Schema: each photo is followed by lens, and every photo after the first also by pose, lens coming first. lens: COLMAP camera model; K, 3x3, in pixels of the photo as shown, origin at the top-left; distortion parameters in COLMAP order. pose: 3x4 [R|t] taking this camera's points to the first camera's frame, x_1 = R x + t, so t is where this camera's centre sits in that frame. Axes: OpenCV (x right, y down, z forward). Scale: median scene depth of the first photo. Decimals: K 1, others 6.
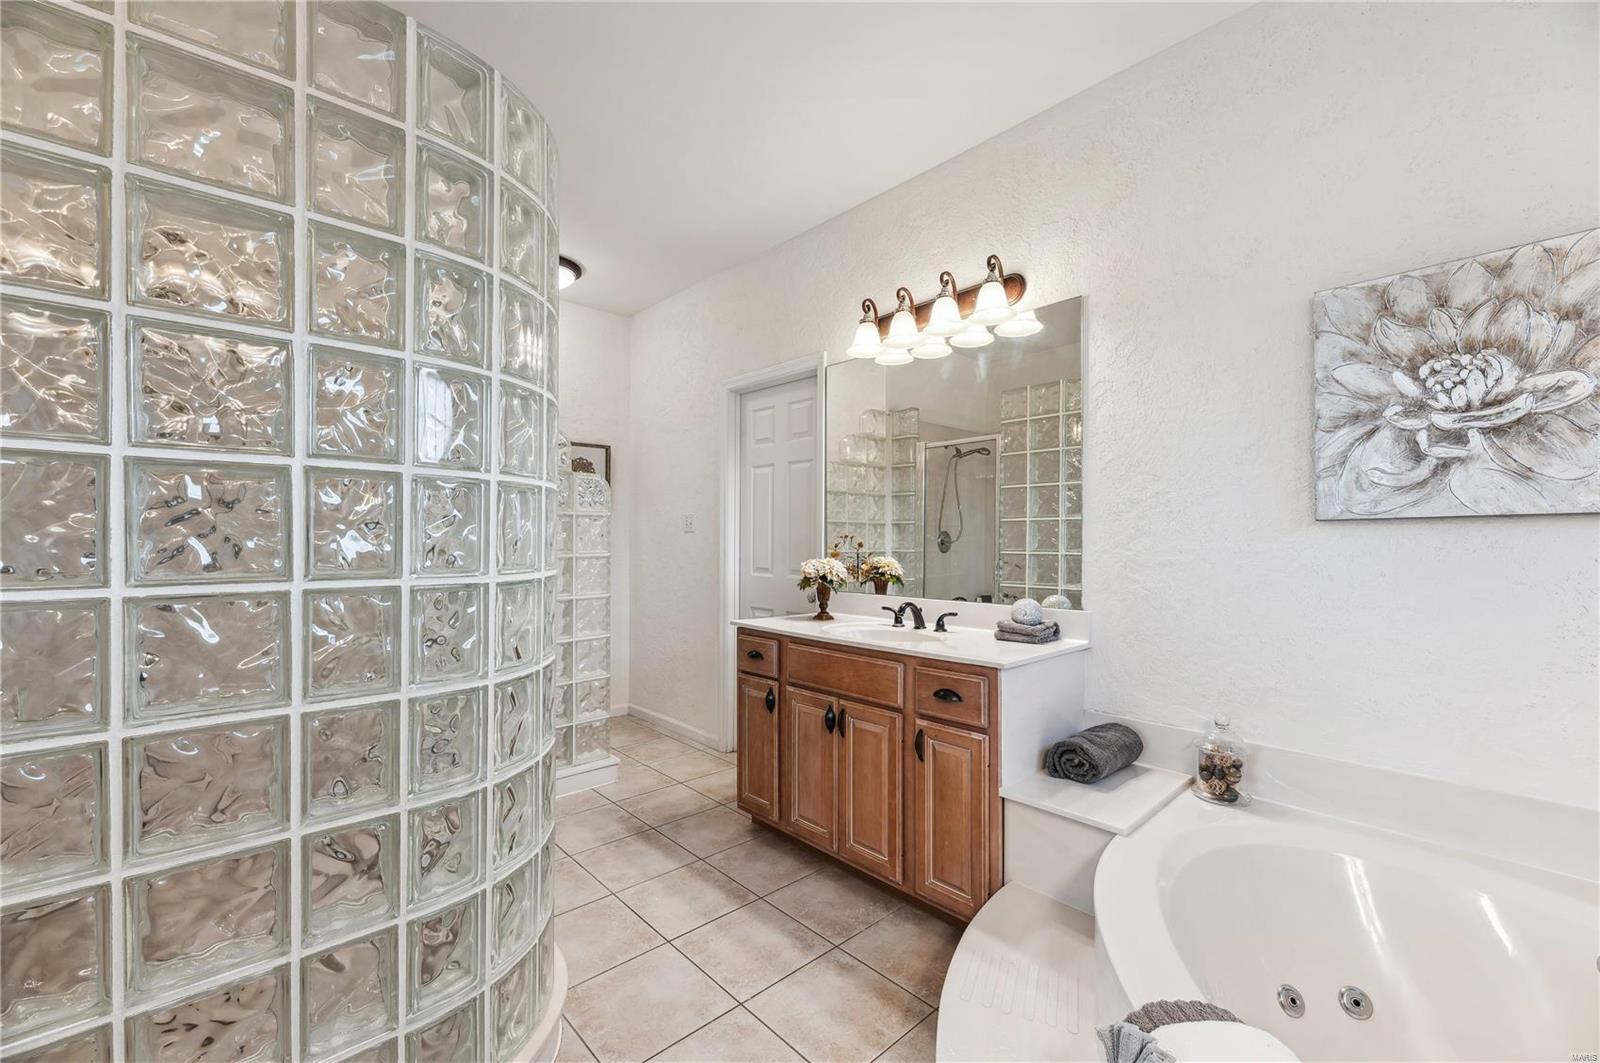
lens RADIAL K [[652.4, 0, 801.6], [0, 652.4, 538.5], [0, 0, 1]] dist [-0.000685, -0.001172]
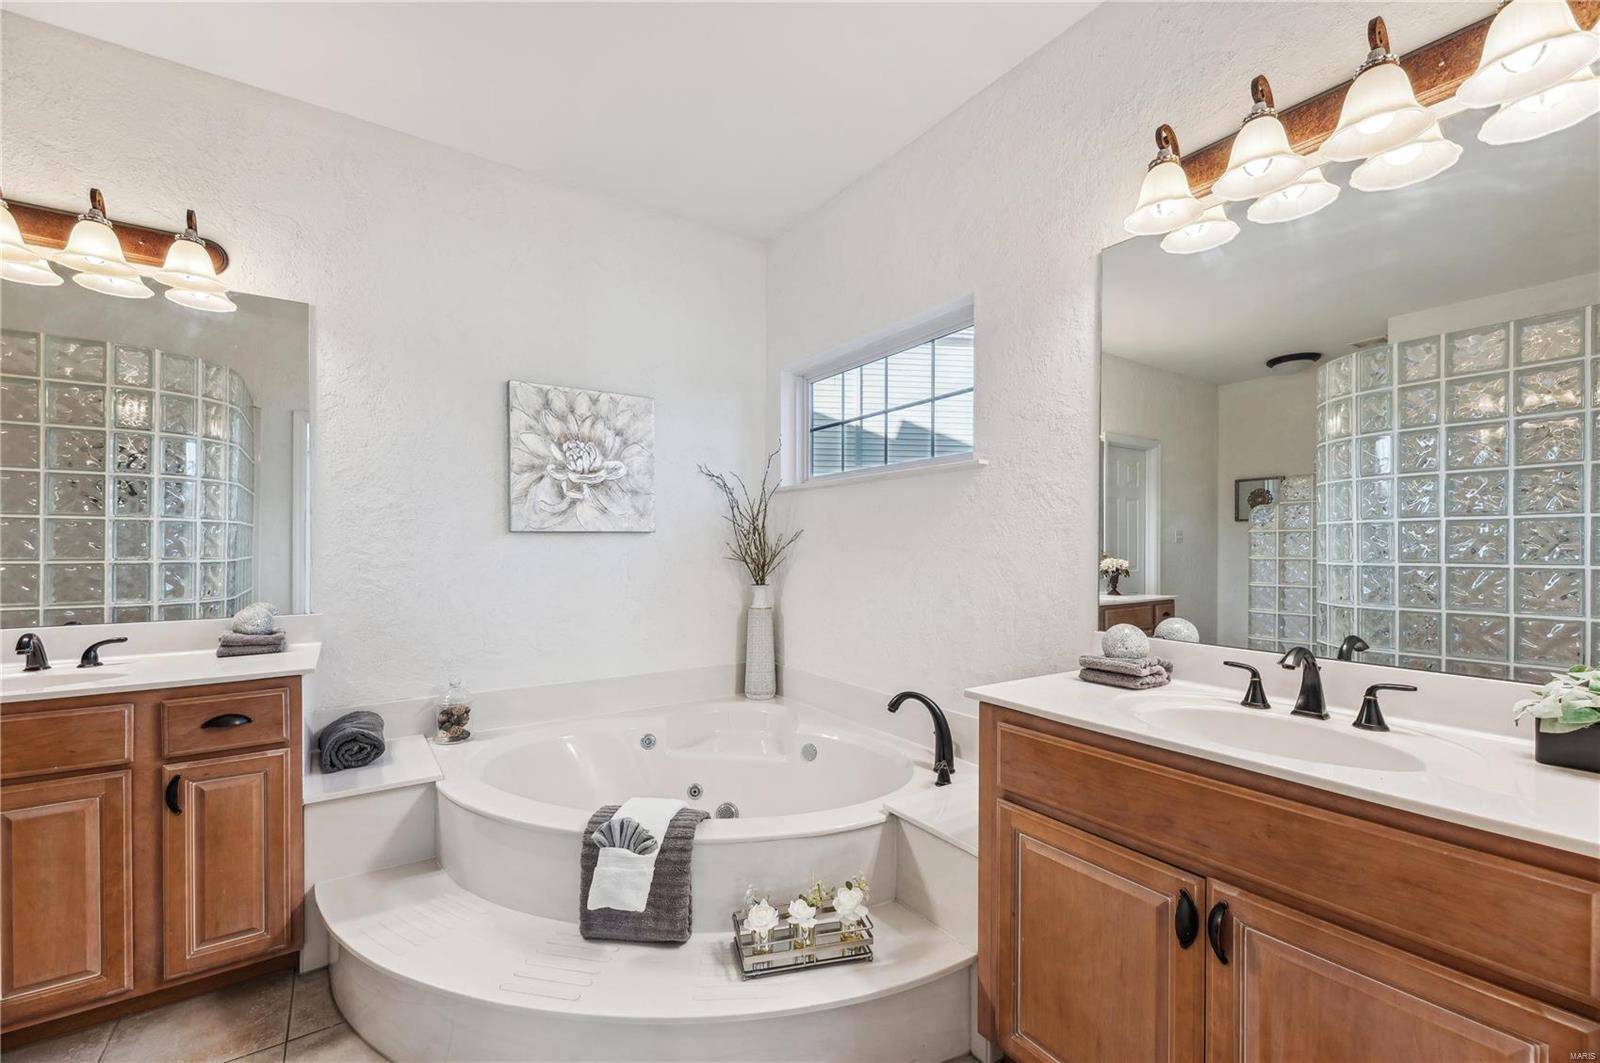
lens RADIAL K [[652.4, 0, 804.4], [0, 652.4, 542.7], [0, 0, 1]] dist [-0.000685, -0.001172]
pose [[0.124141, 0.005105, 0.992252, -0.632036], [-0.001921, 0.999986, -0.004905, 0.004107], [-0.992263, -0.001297, 0.124149, 0.142106]]
